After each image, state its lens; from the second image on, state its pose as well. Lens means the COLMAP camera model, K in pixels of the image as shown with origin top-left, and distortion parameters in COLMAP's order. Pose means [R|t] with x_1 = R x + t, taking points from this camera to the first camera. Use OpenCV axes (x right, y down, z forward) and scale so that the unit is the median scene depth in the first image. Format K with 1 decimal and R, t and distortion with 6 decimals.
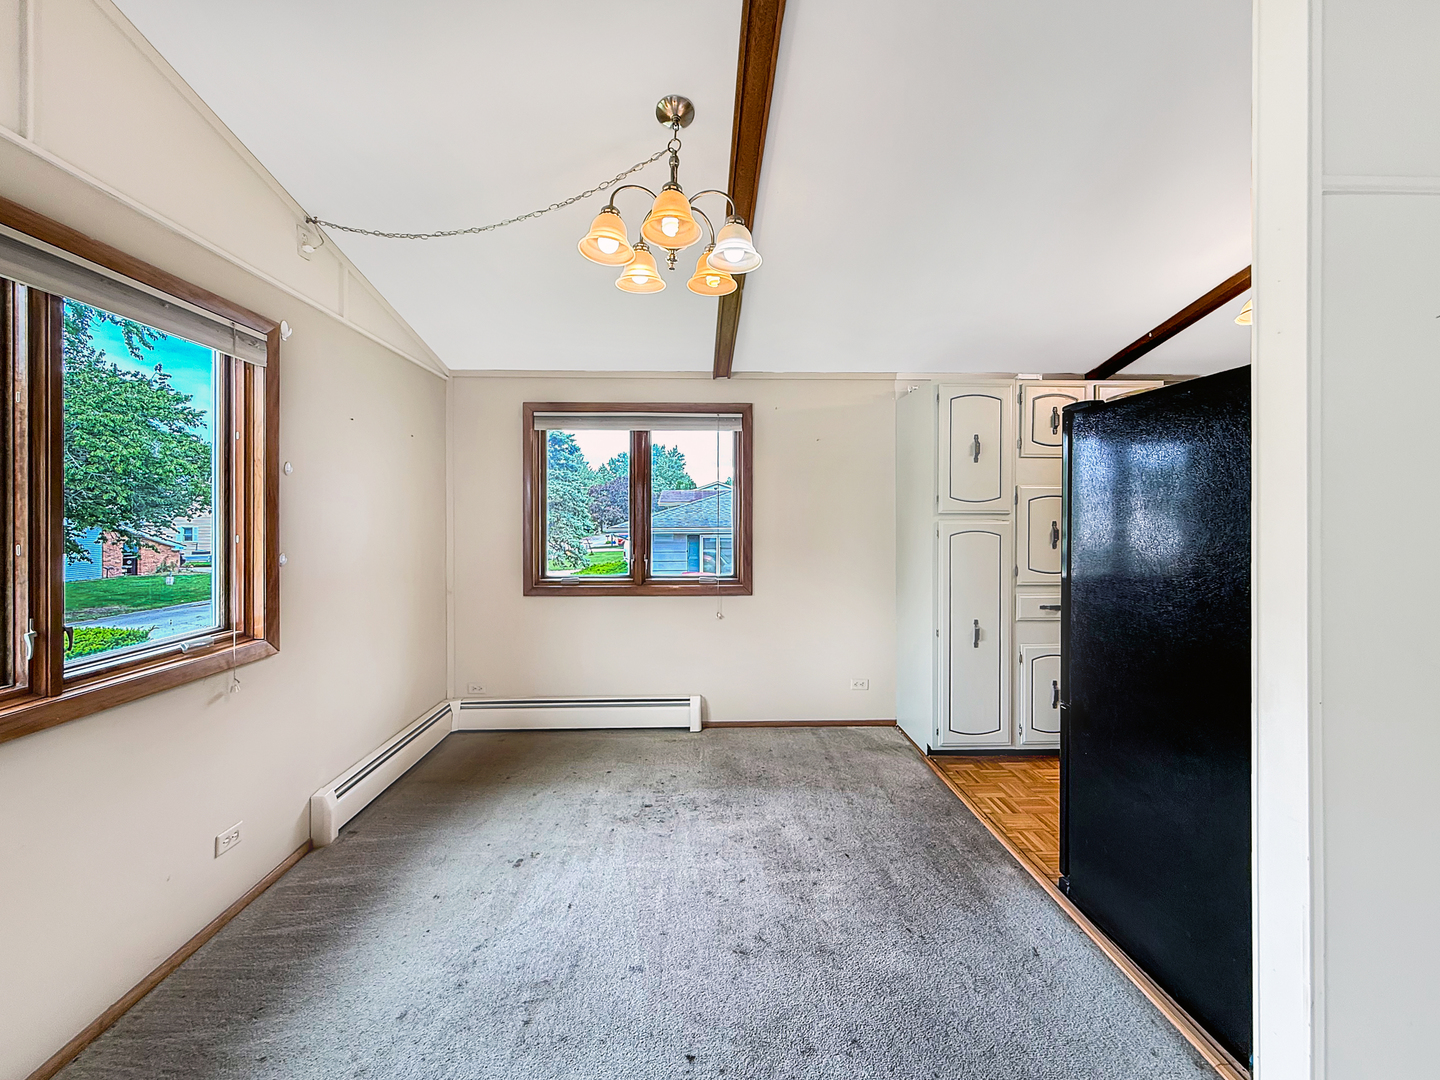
lens RADIAL K [[594.5, 0, 714.9], [0, 594.5, 514.8], [0, 0, 1]] dist [0.026339, 0.000054]
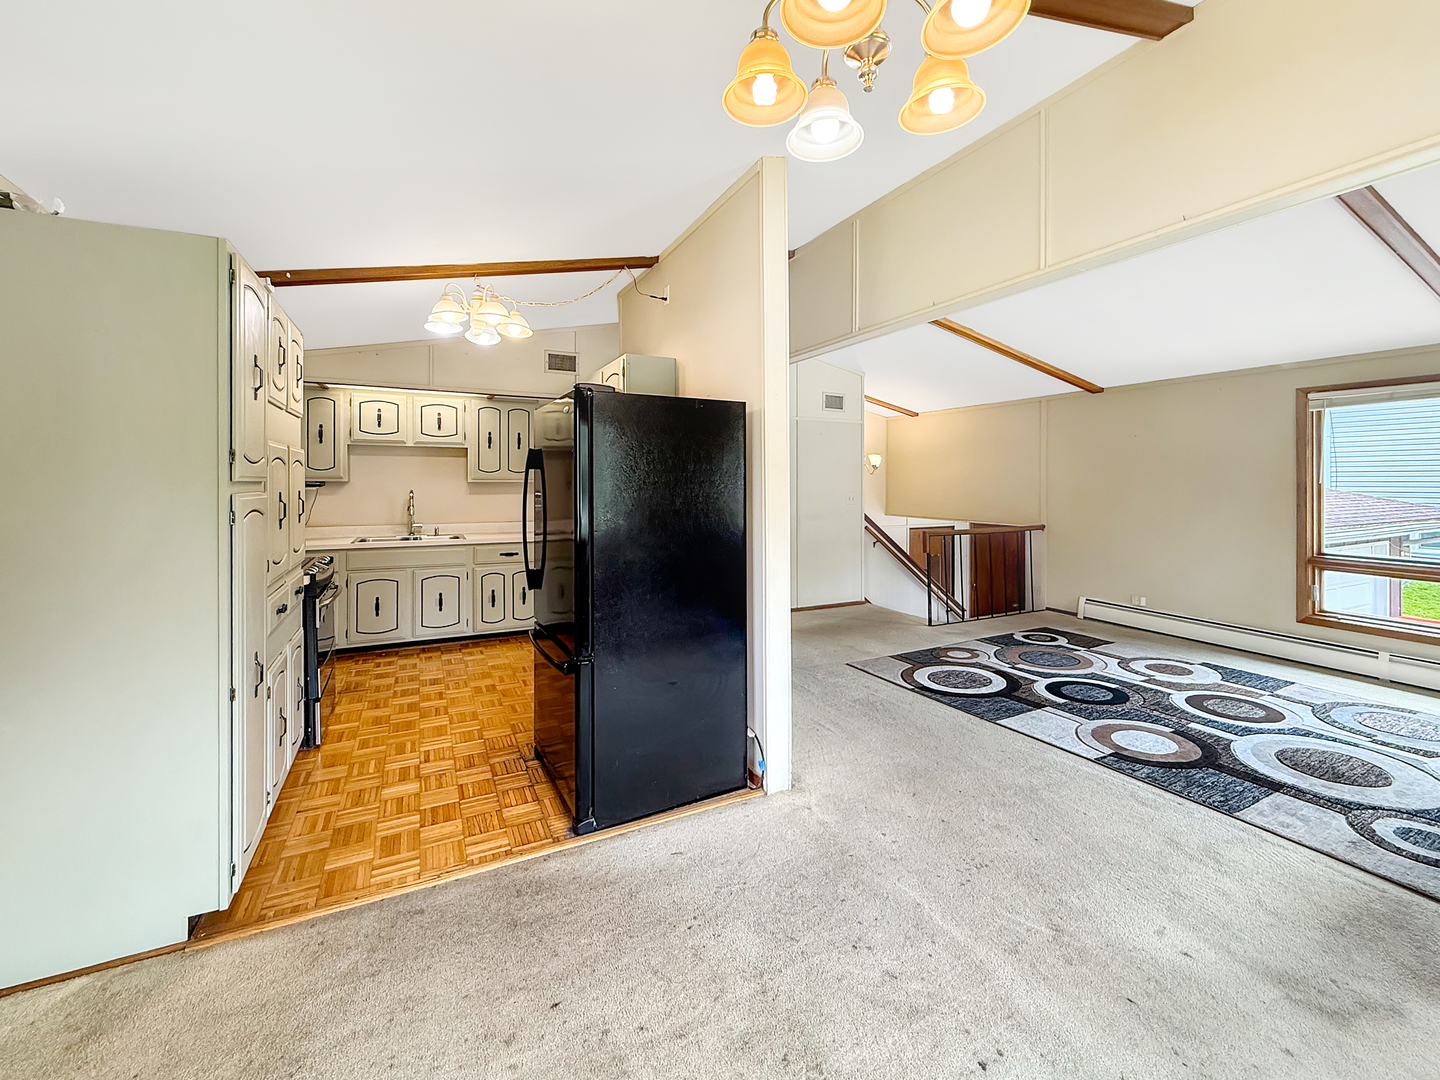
lens RADIAL K [[621.5, 0, 724.8], [0, 621.5, 492.2], [0, 0, 1]] dist [0.000224, -0.000884]
pose [[-0.431144, -0.020554, 0.902049, -0.347358], [-0.005842, 0.999783, 0.019989, -0.007318], [-0.902264, 0.003348, -0.431171, 0.836424]]
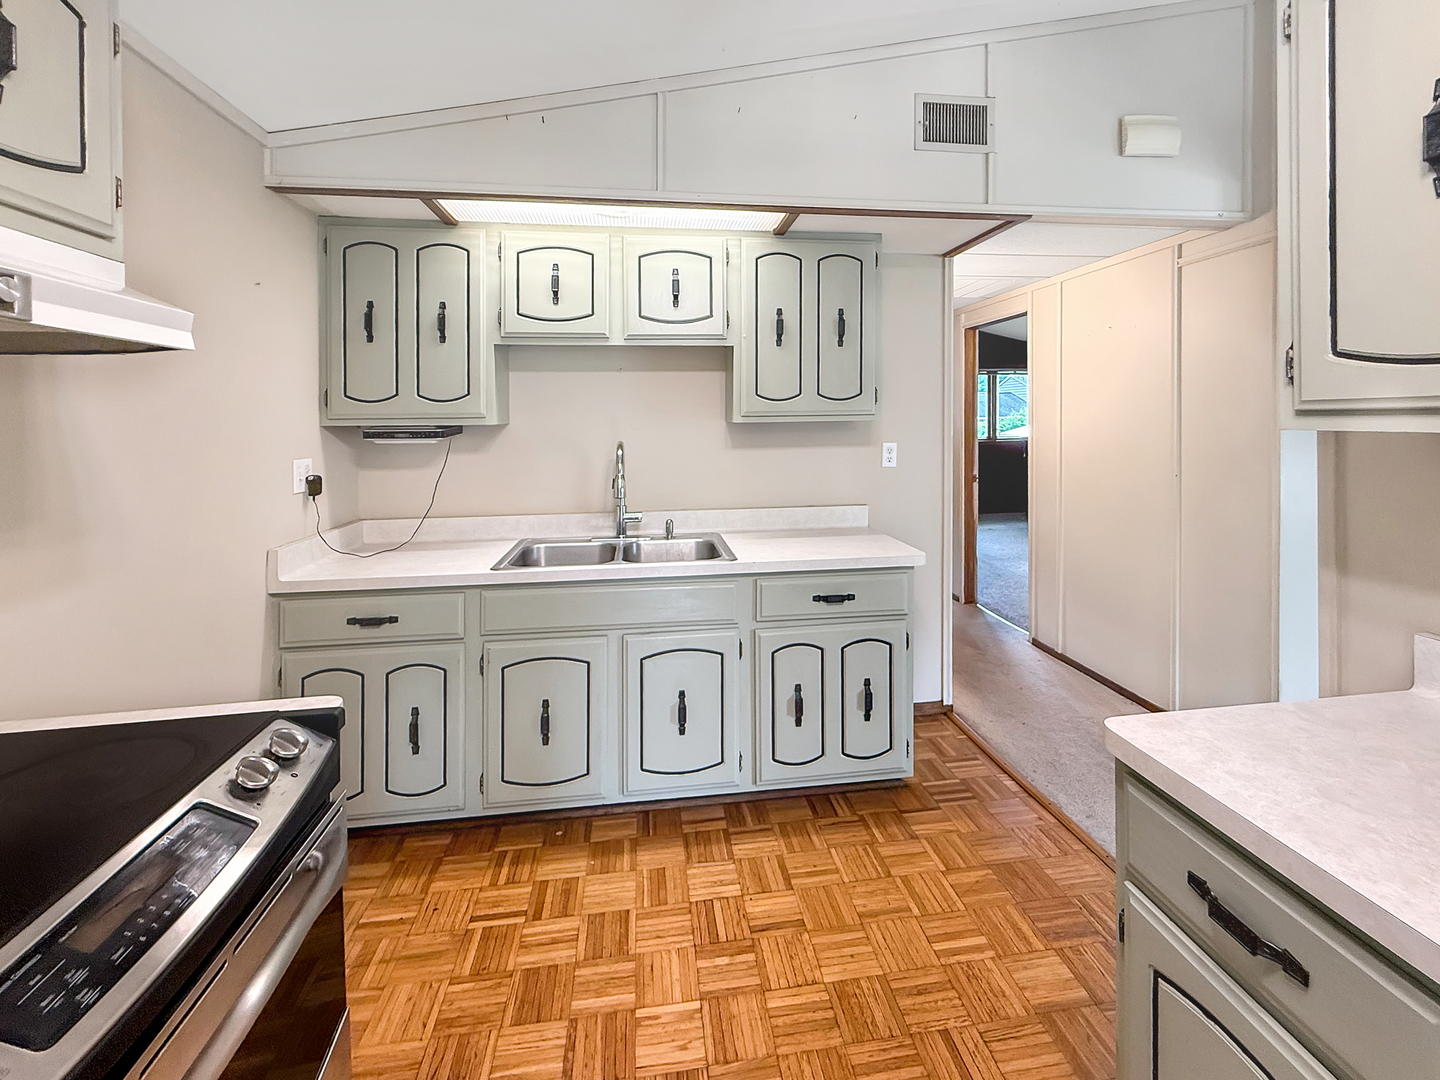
lens RADIAL K [[584.1, 0, 704.2], [0, 584.1, 421.9], [0, 0, 1]] dist [-0.001613, -0.000032]
pose [[-0.099005, -0.001115, 0.995086, 0.683104], [0.006303, 0.999979, 0.001748, -0.000483], [-0.995067, 0.006445, -0.098995, 0.843184]]
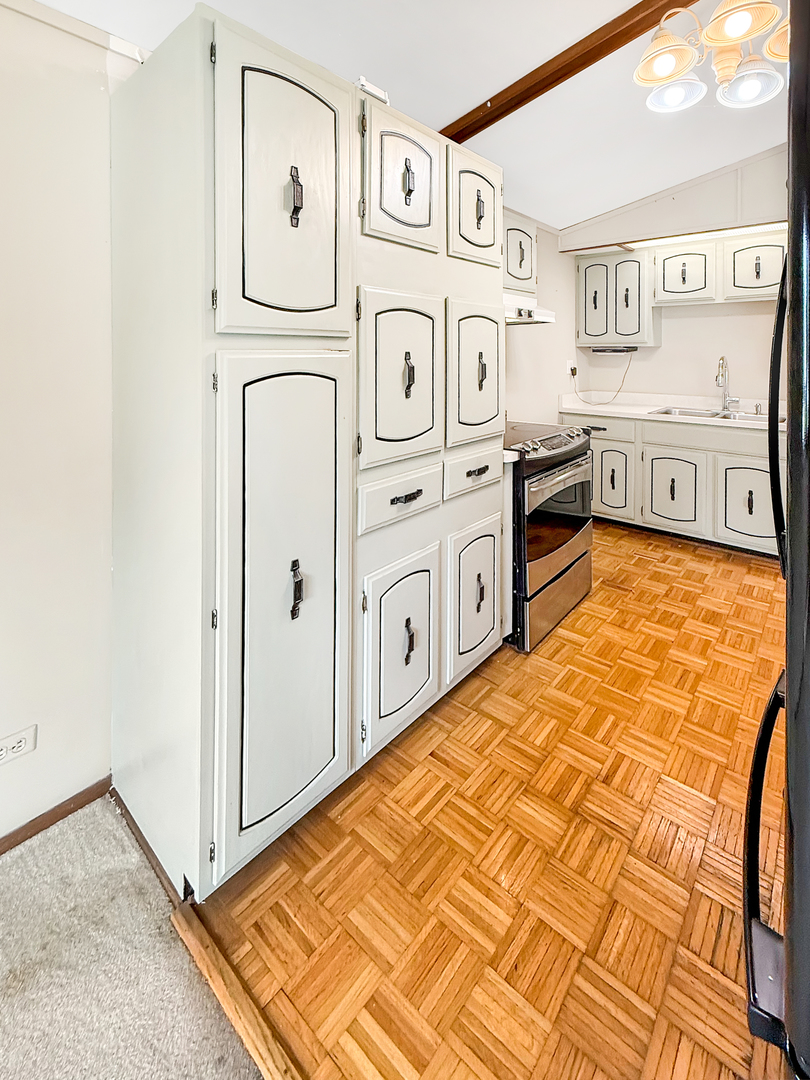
lens RADIAL K [[491.3, 0, 435.6], [0, 491.3, 352.3], [0, 0, 1]] dist [-0.000320, 0.000610]
pose [[0.656649, -0.004932, 0.754181, 0.216584], [0.001450, 0.999985, 0.005277, 0.009002], [-0.754195, -0.002372, 0.656646, 0.658777]]
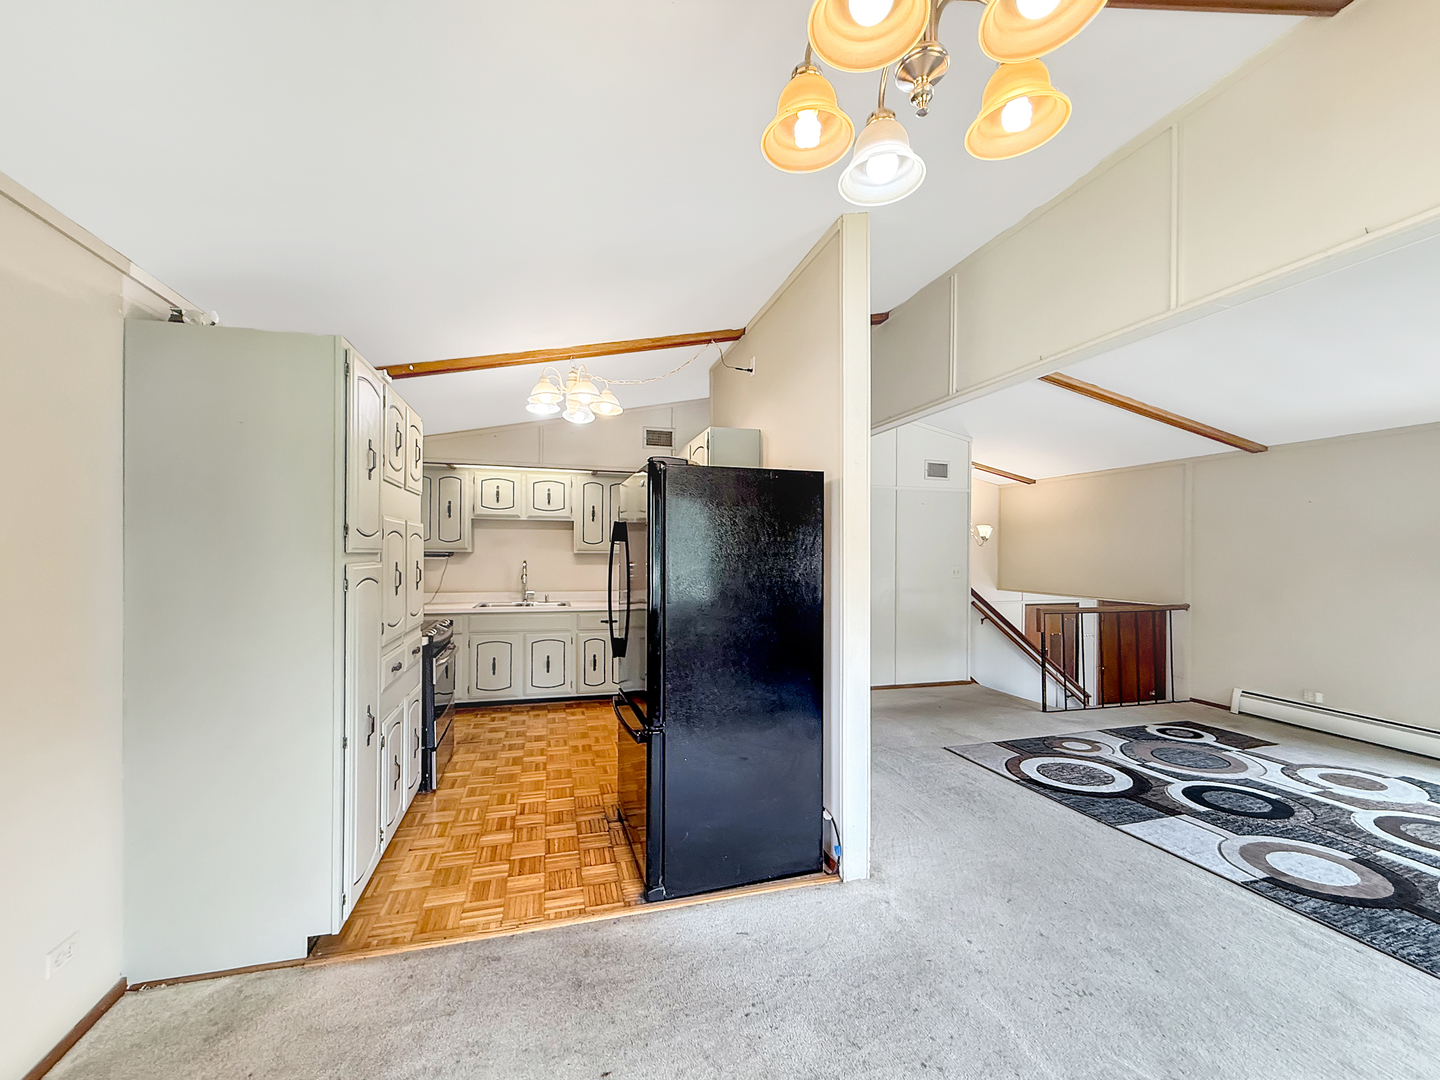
lens RADIAL K [[608.4, 0, 709.8], [0, 608.4, 562.5], [0, 0, 1]] dist [0.002201, -0.000976]
pose [[-0.239697, -0.022595, 0.970585, -0.336019], [-0.009078, 0.999738, 0.021032, -0.009695], [-0.970805, -0.003770, -0.239839, 0.783289]]
